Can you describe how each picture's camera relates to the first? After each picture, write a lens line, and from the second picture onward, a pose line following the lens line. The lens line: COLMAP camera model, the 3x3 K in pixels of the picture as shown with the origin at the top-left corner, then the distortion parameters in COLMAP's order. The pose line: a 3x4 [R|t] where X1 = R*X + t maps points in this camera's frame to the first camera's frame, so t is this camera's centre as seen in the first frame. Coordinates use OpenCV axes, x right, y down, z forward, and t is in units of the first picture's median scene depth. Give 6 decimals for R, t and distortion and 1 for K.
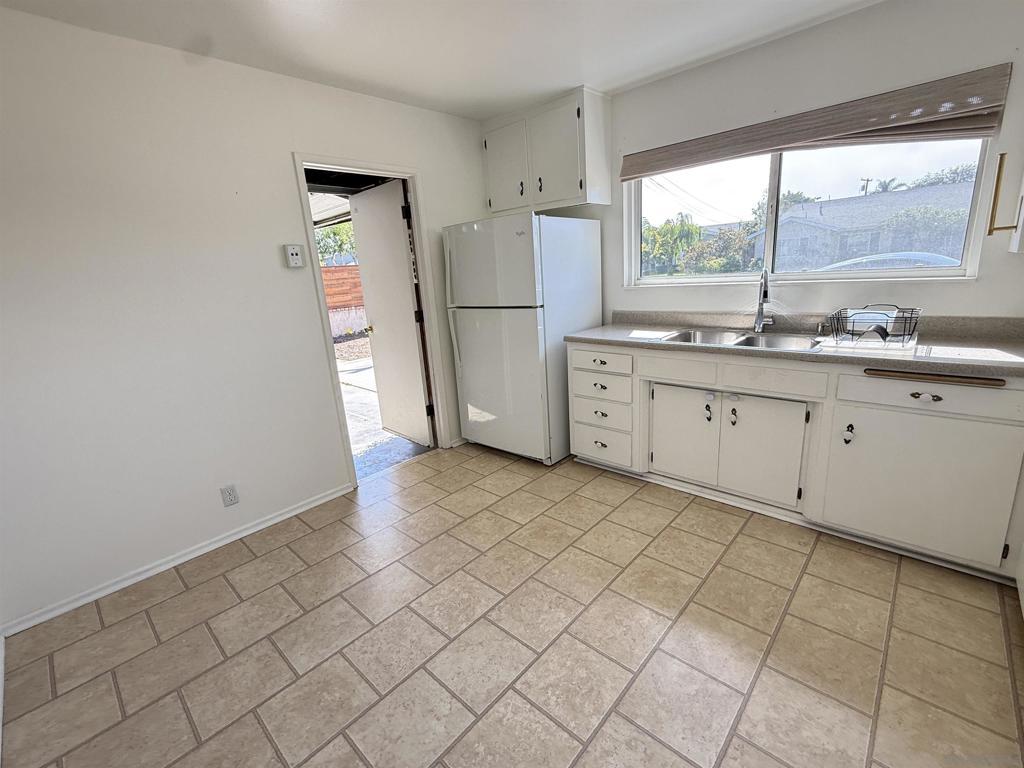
lens RADIAL K [[451.3, 0, 511.6], [0, 451.3, 382.0], [0, 0, 1]] dist [-0.000624, 0.000526]
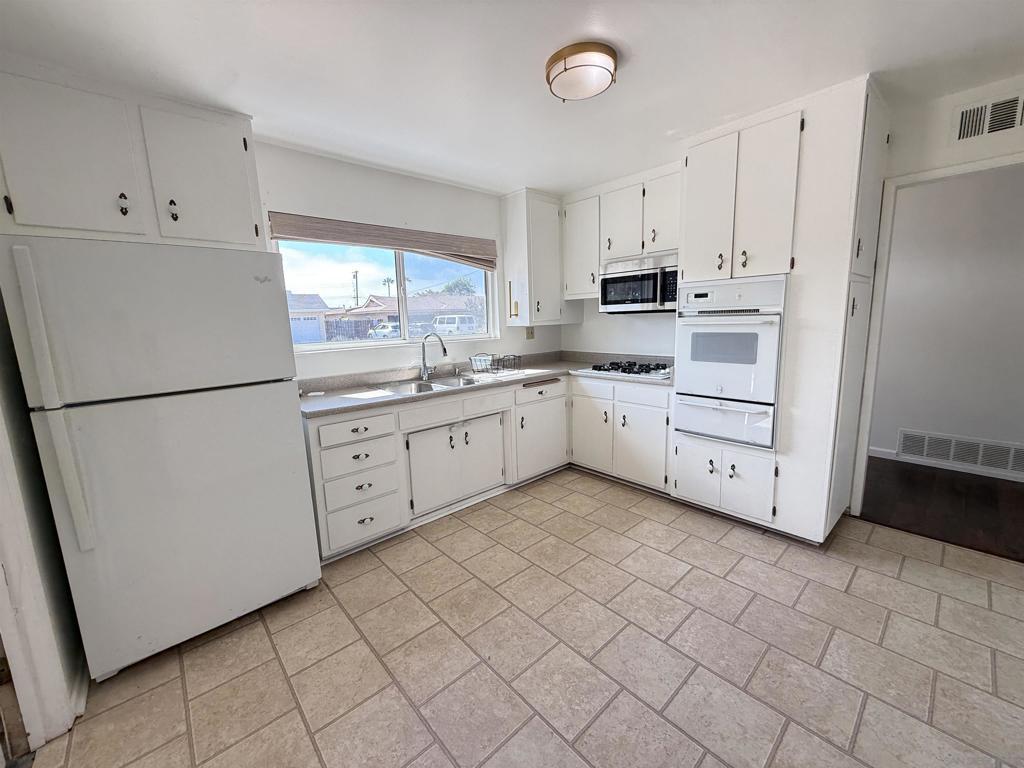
lens RADIAL K [[409.3, 0, 509.3], [0, 409.3, 381.7], [0, 0, 1]] dist [0.000064, 0.000358]
pose [[0.097369, -0.091598, 0.991024, -0.776818], [0.267719, 0.961464, 0.062562, -0.143539], [-0.958565, 0.259224, 0.118139, 0.771125]]
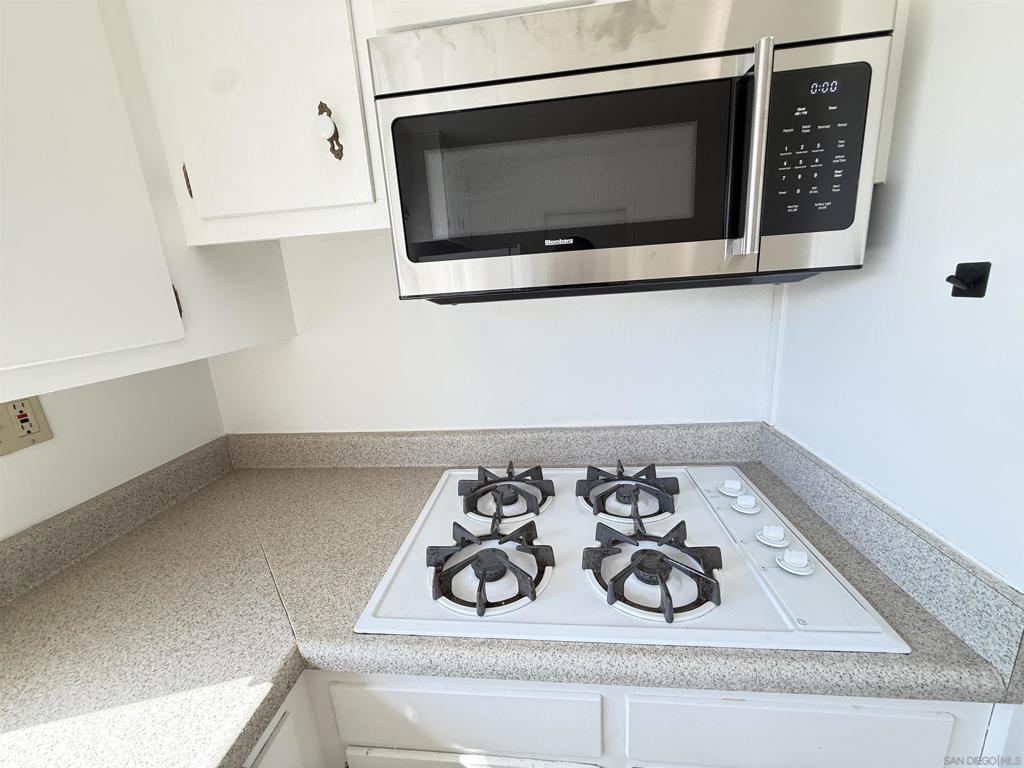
lens RADIAL K [[409.3, 0, 510.3], [0, 409.3, 383.3], [0, 0, 1]] dist [0.000064, 0.000358]
pose [[-0.593061, -0.088399, 0.800290, 0.585521], [0.298001, 0.899270, 0.320169, -0.229963], [-0.747980, 0.428367, -0.506979, 0.681859]]
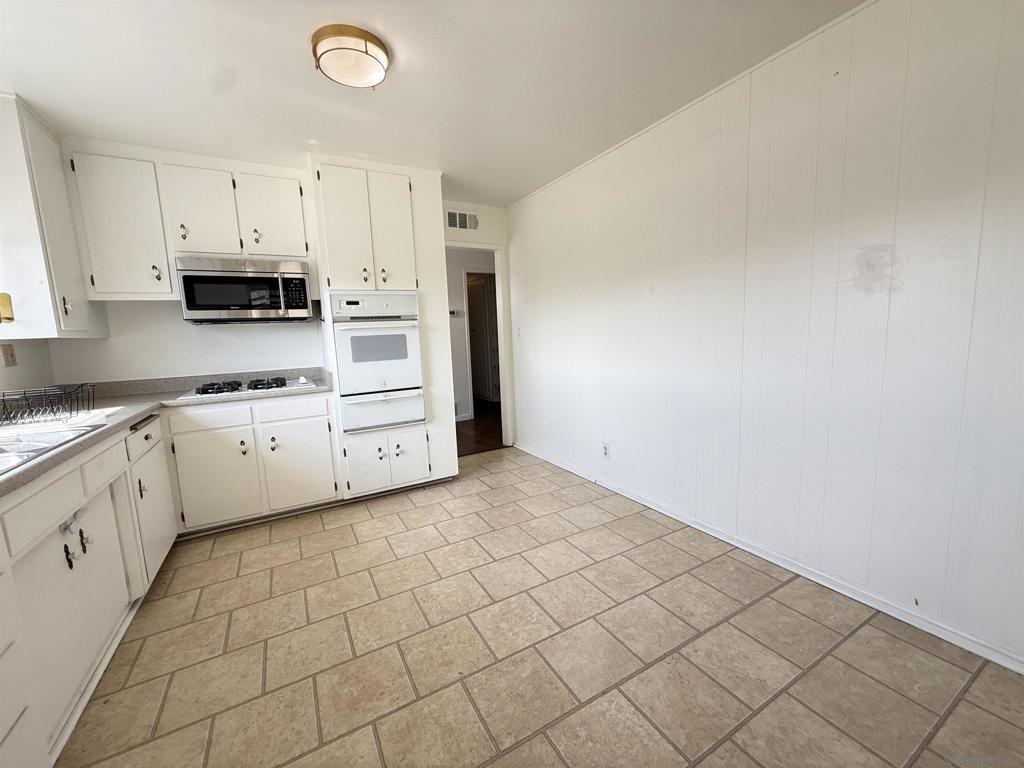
lens RADIAL K [[409.3, 0, 509.2], [0, 409.3, 382.1], [0, 0, 1]] dist [0.000064, 0.000358]
pose [[-0.945928, 0.065948, 0.317602, -0.389997], [0.175772, 0.927116, 0.330999, -0.273905], [-0.272625, 0.368927, -0.888577, 1.446220]]
